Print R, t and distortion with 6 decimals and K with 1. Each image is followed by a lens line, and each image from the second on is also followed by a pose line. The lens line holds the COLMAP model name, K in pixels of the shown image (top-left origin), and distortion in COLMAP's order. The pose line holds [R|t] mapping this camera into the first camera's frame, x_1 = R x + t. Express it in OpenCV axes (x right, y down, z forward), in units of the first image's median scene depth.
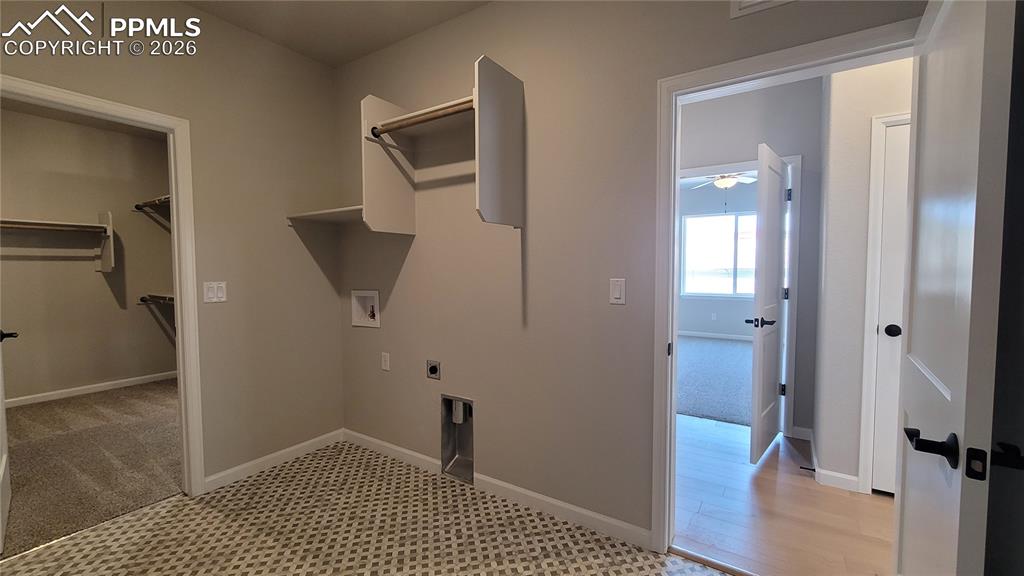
lens RADIAL K [[417.5, 0, 521.5], [0, 417.5, 213.9], [0, 0, 1]] dist [0.006579, -0.001224]
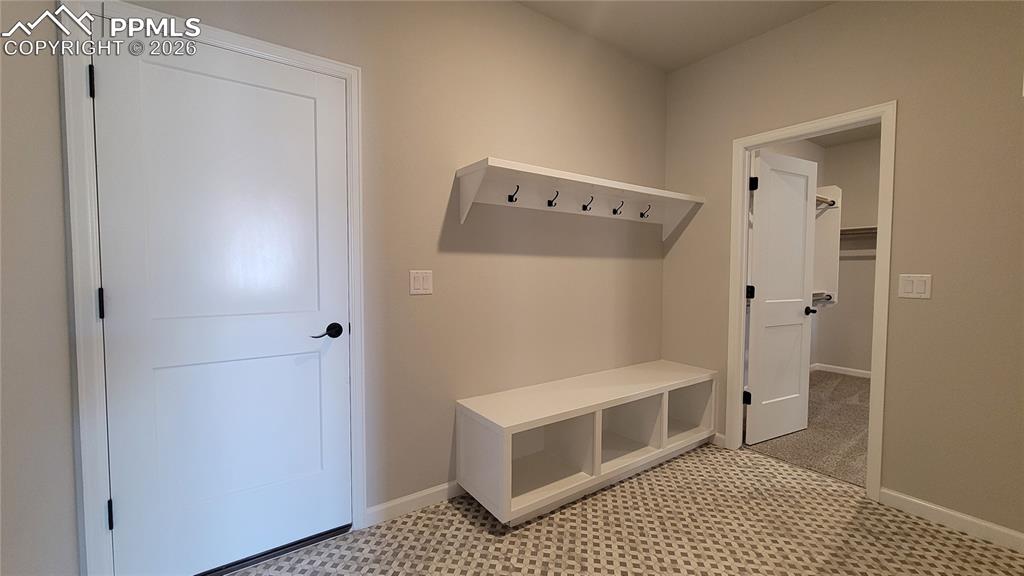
lens RADIAL K [[417.5, 0, 514.1], [0, 417.5, 288.6], [0, 0, 1]] dist [0.006579, -0.001224]
pose [[-0.380157, 0.043251, -0.923910, 0.526264], [0.119605, 0.992818, -0.002736, 0.120718], [0.917156, -0.111544, -0.382600, 0.855134]]
